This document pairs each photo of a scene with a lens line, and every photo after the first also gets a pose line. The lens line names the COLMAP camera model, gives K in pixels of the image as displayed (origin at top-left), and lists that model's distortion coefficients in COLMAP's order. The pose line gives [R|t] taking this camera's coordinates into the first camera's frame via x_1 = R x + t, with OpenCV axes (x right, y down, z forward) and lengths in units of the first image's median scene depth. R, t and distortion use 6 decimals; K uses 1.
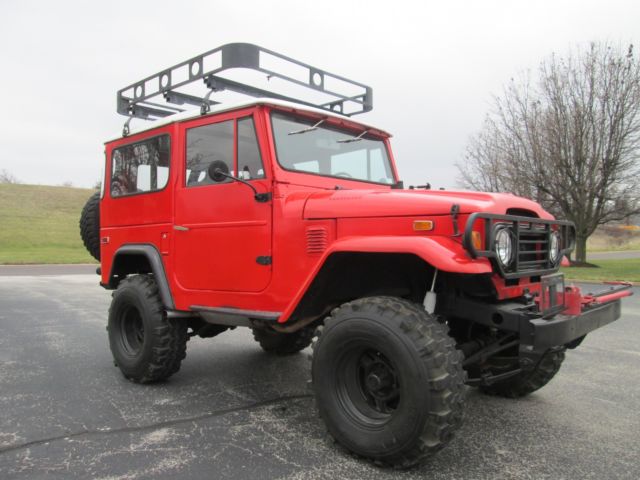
lens RADIAL K [[531.9, 0, 321.3], [0, 531.9, 241.9], [0, 0, 1]] dist [-0.055021, 0.026511]
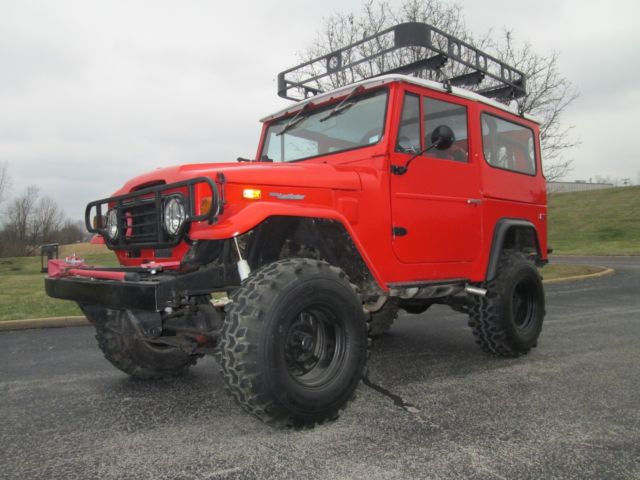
lens RADIAL K [[531.9, 0, 319.1], [0, 531.9, 236.8], [0, 0, 1]] dist [-0.055021, 0.026511]
pose [[-0.095070, -0.023520, -0.995193, 1.145270], [0.026983, 0.999293, -0.026195, 0.064291], [0.995105, -0.029343, -0.094368, 1.200629]]
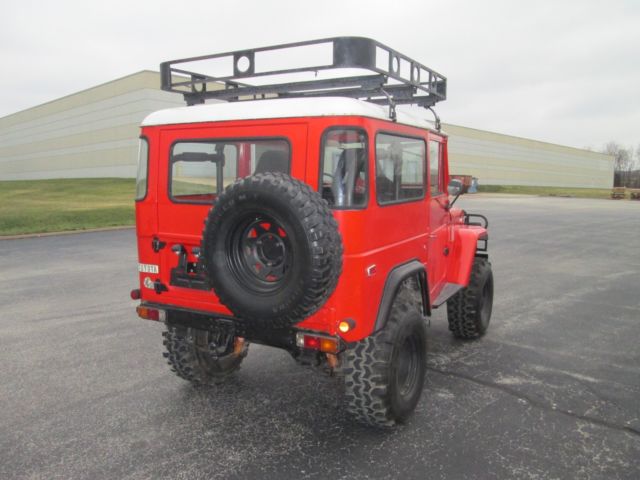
lens RADIAL K [[531.9, 0, 319.8], [0, 531.9, 244.5], [0, 0, 1]] dist [-0.055021, 0.026511]
pose [[-0.213417, -0.128688, 0.968449, -1.304459], [-0.008932, 0.991502, 0.129783, -0.153272], [-0.976920, 0.019048, -0.212753, 1.527676]]
